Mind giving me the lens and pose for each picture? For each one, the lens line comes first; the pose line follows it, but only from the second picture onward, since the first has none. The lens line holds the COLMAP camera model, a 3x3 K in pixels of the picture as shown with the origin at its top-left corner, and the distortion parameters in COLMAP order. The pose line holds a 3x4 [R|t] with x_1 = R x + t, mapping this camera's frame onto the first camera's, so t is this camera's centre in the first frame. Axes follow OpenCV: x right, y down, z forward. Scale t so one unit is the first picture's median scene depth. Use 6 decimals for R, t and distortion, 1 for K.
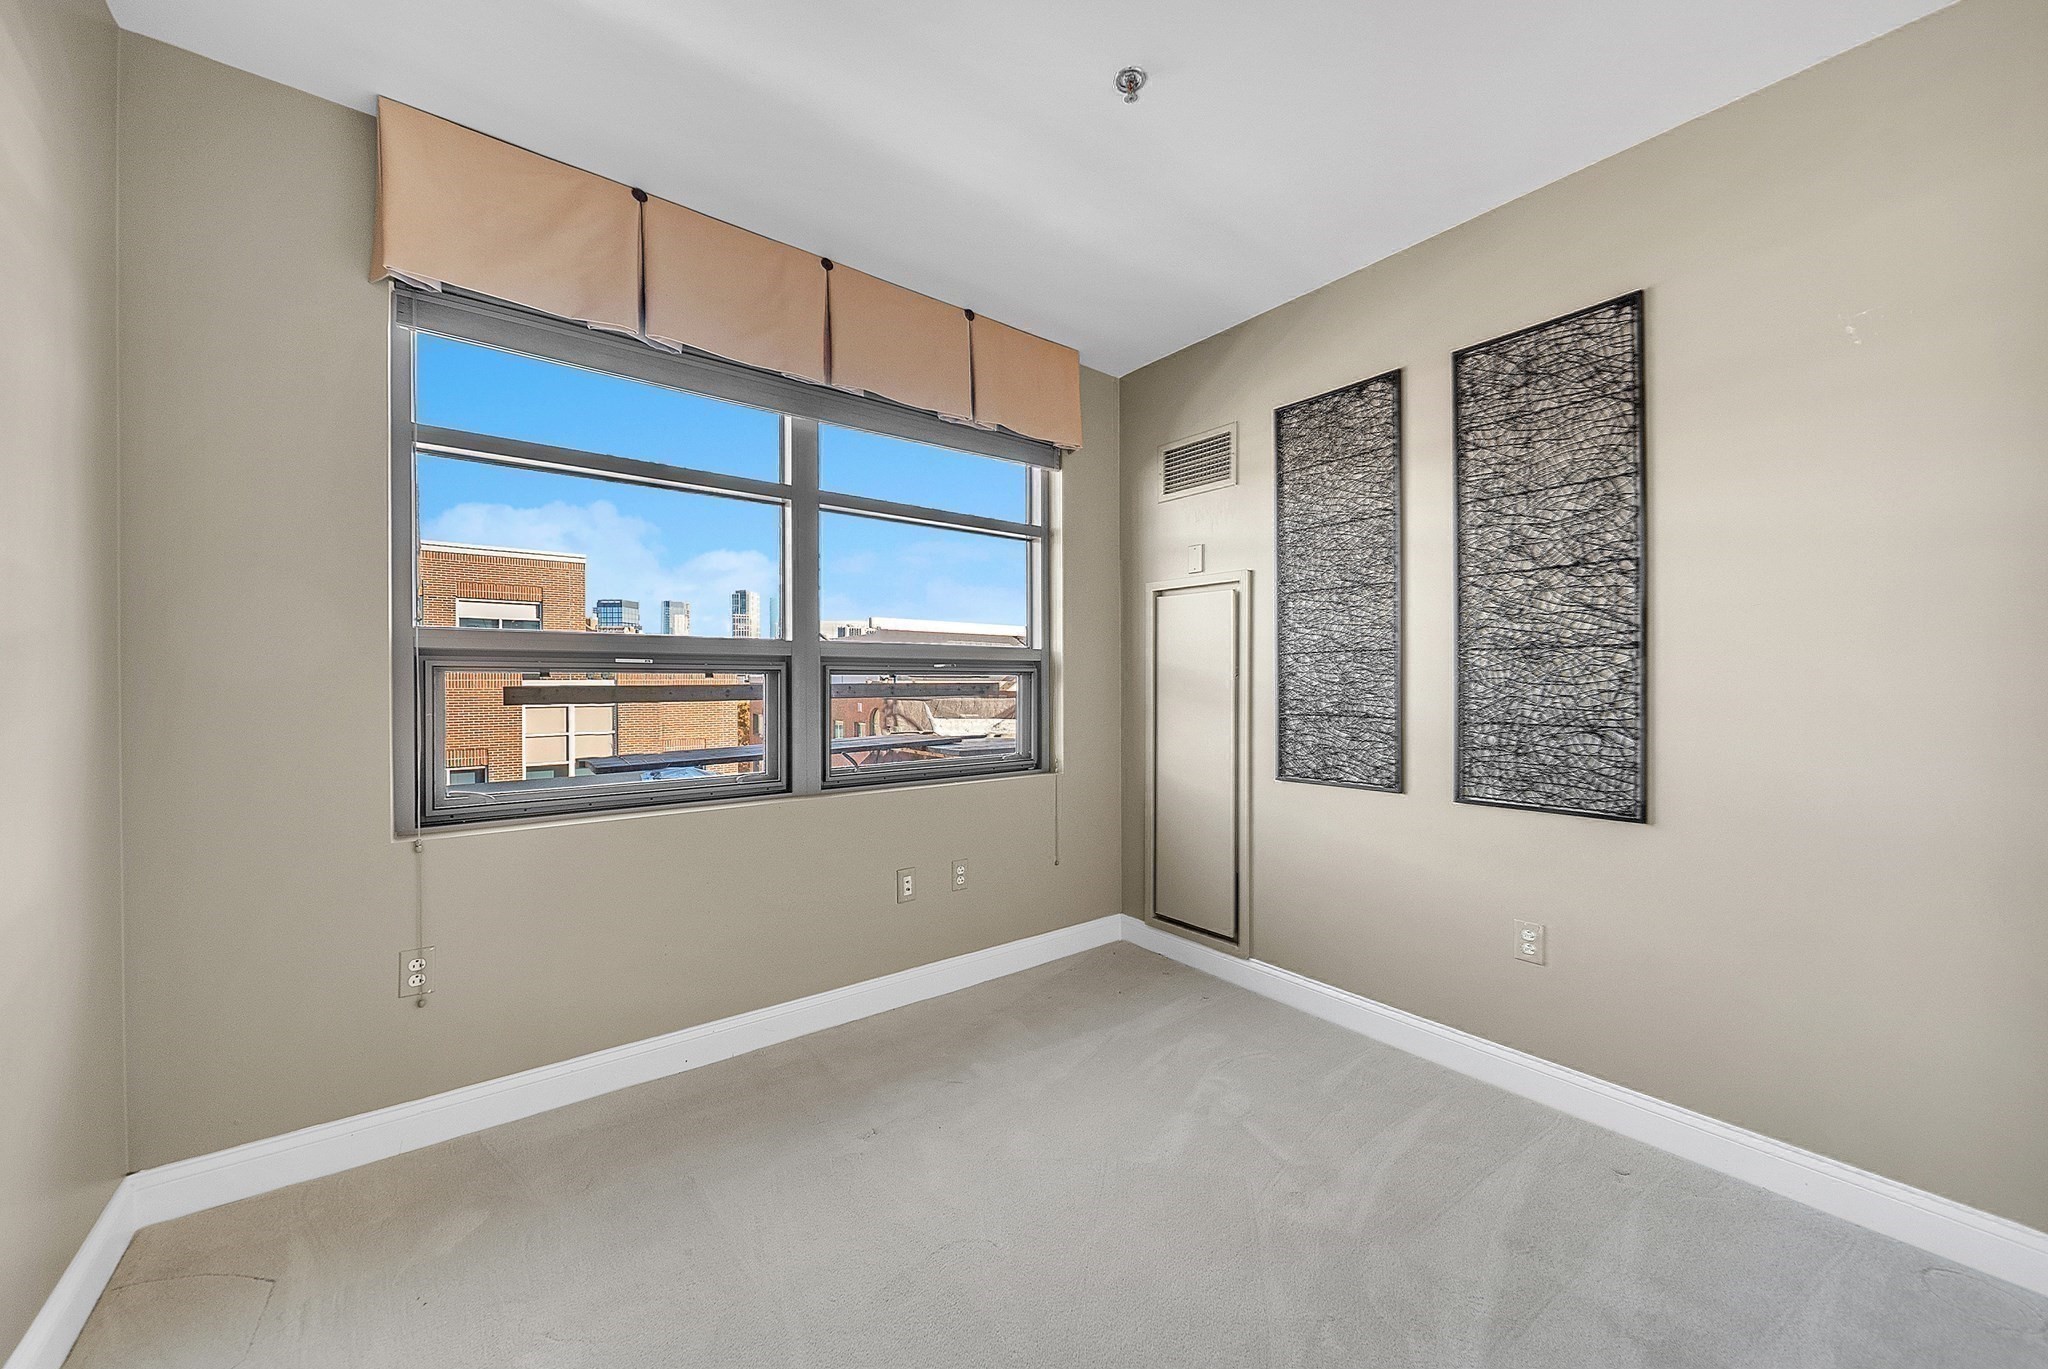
lens RADIAL K [[730.5, 0, 1025.3], [0, 730.5, 677.2], [0, 0, 1]] dist [-0.000609, -0.000039]
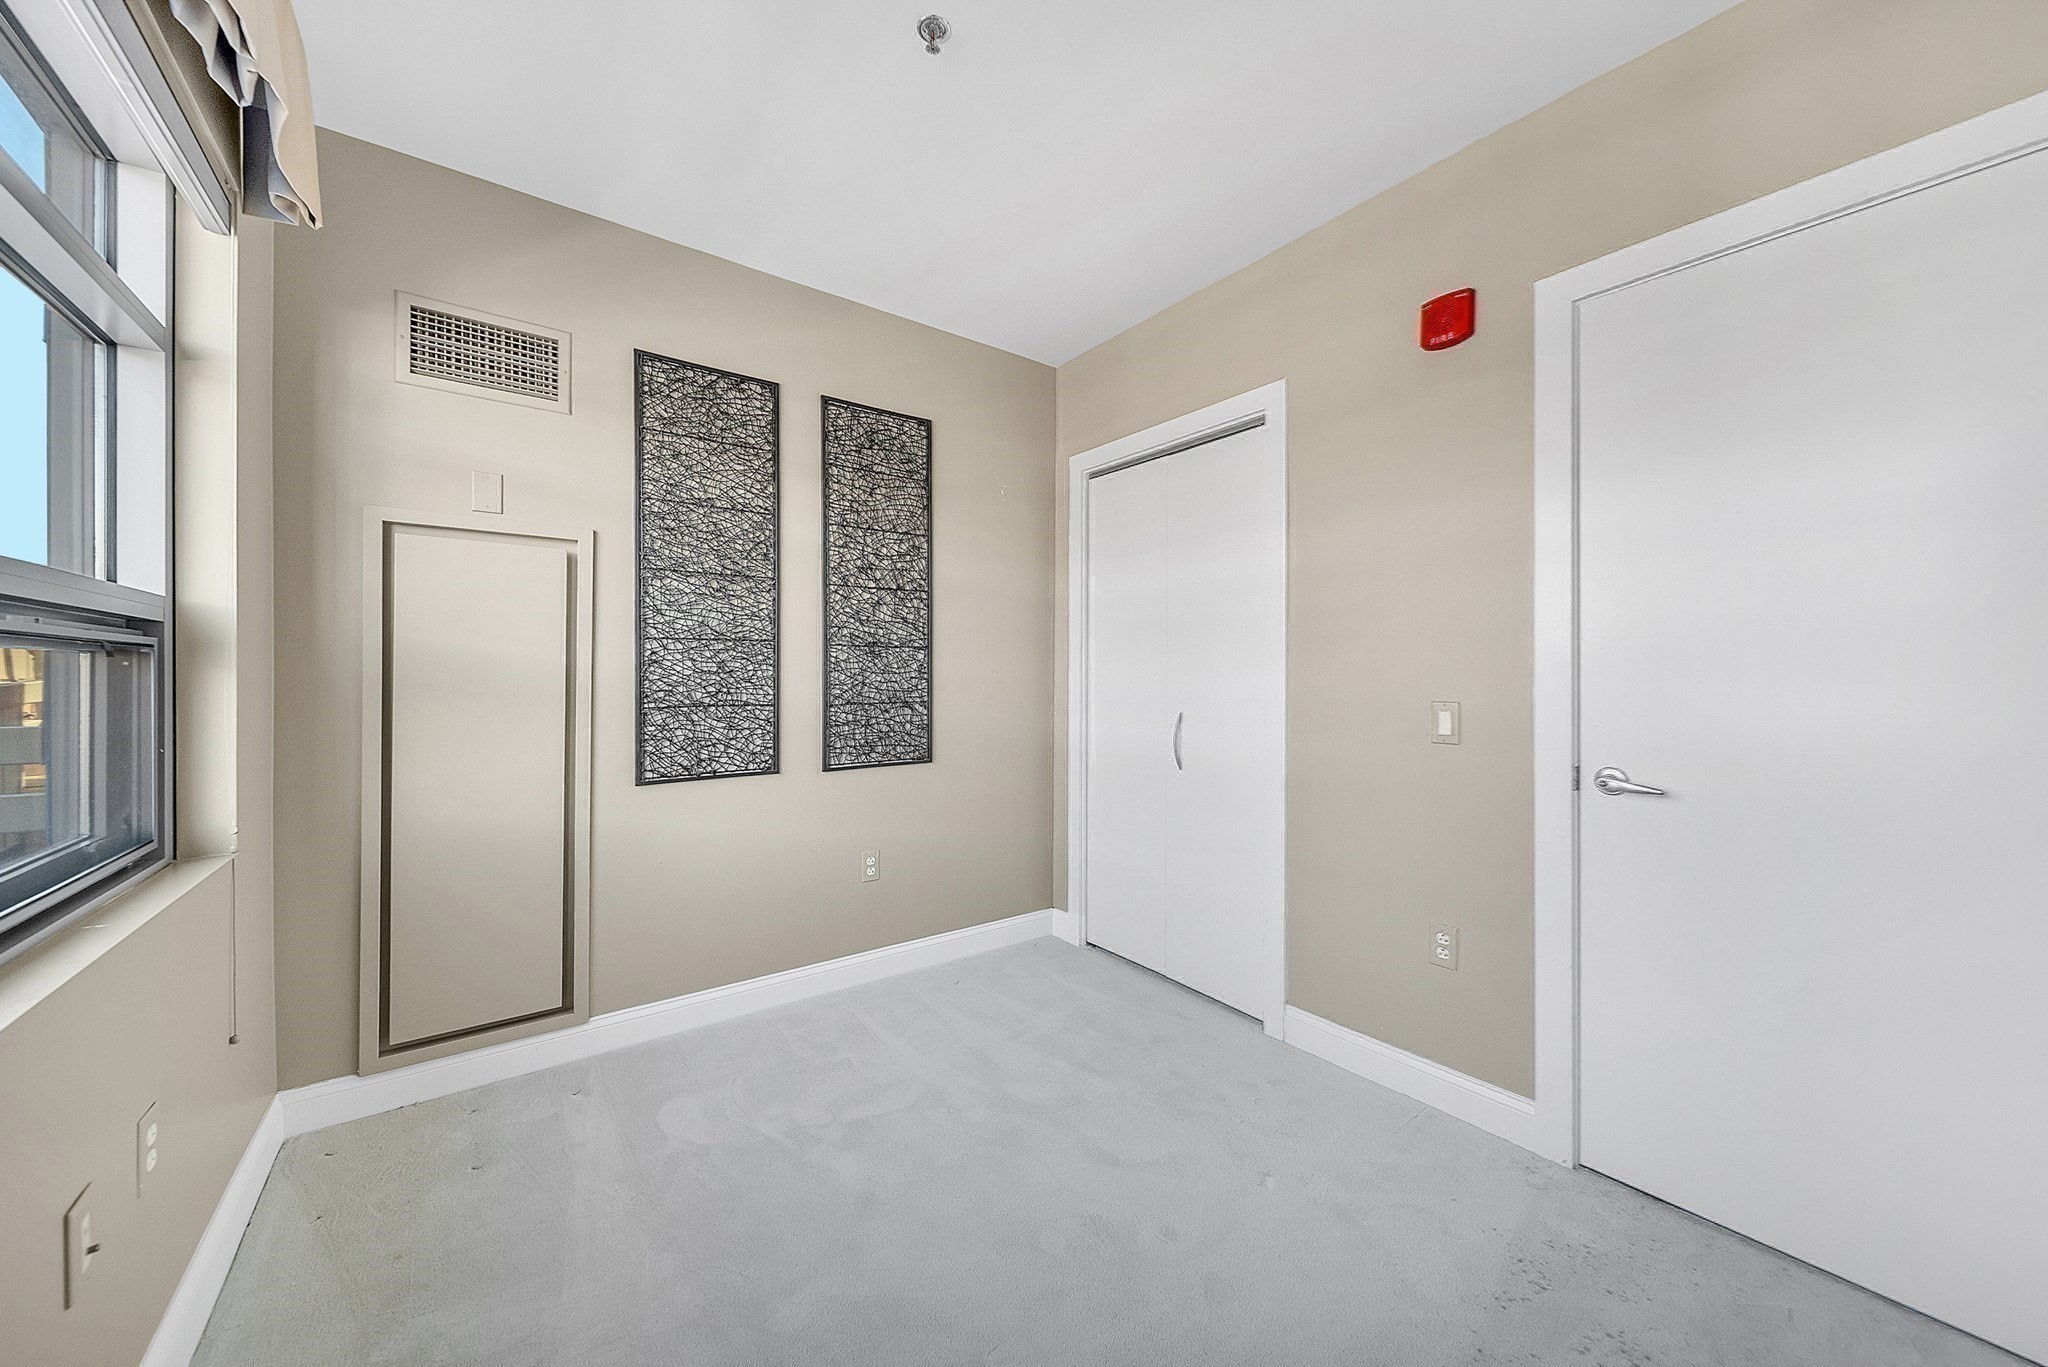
lens RADIAL K [[730.5, 0, 1025.3], [0, 730.5, 676.2], [0, 0, 1]] dist [-0.000609, -0.000039]
pose [[0.029561, 0.002583, 0.999560, -0.564106], [-0.003156, 0.999992, -0.002490, 0.015457], [-0.999558, -0.003081, 0.029569, 0.600202]]
